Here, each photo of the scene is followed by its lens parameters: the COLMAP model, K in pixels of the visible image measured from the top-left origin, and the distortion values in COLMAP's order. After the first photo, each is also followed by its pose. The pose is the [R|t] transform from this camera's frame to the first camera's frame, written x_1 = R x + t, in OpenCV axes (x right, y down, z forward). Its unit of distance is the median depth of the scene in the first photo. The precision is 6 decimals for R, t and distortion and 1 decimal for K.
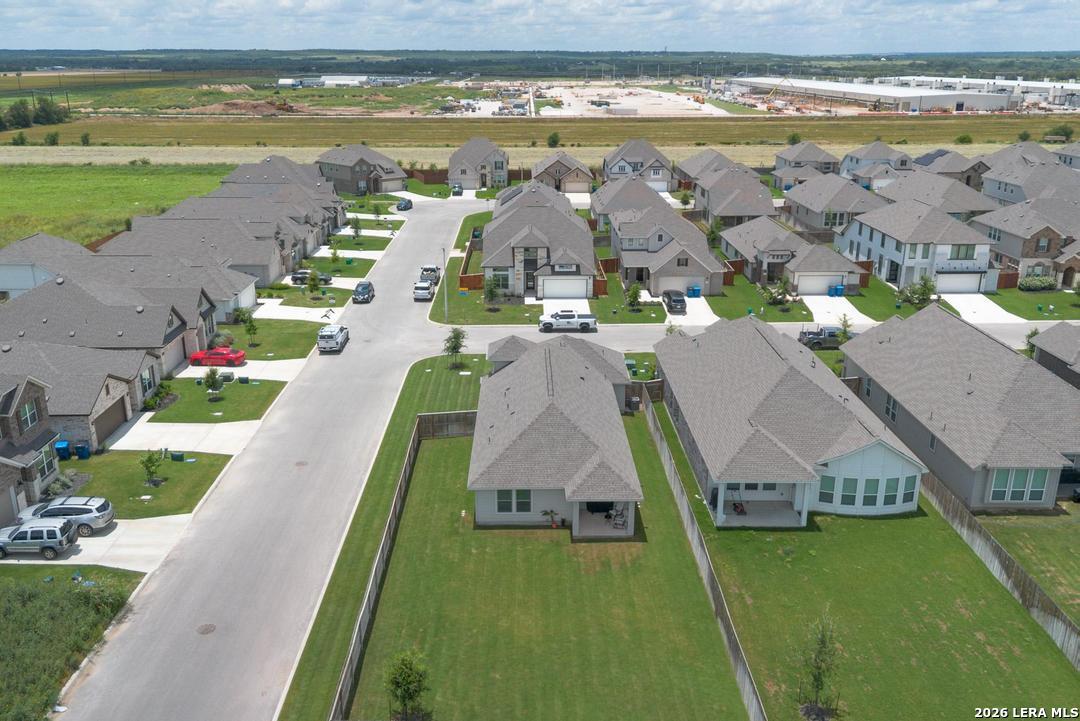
lens RADIAL K [[907.3, 0, 540.0], [0, 907.3, 360.5], [0, 0, 1]] dist [0.088622, -0.108284]
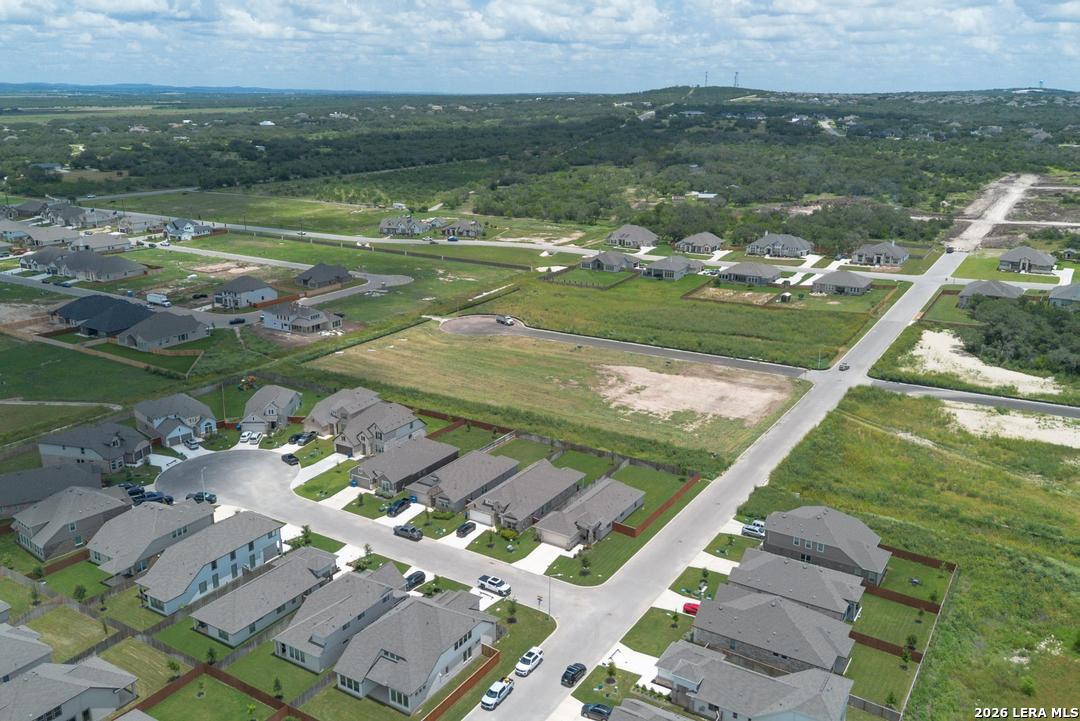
lens RADIAL K [[907.3, 0, 540.0], [0, 907.3, 360.5], [0, 0, 1]] dist [0.088622, -0.108284]
pose [[-0.839179, -0.154227, 0.521529, -0.749515], [0.169450, 0.837068, 0.520196, -1.098301], [-0.516783, 0.524911, -0.676316, 1.665208]]
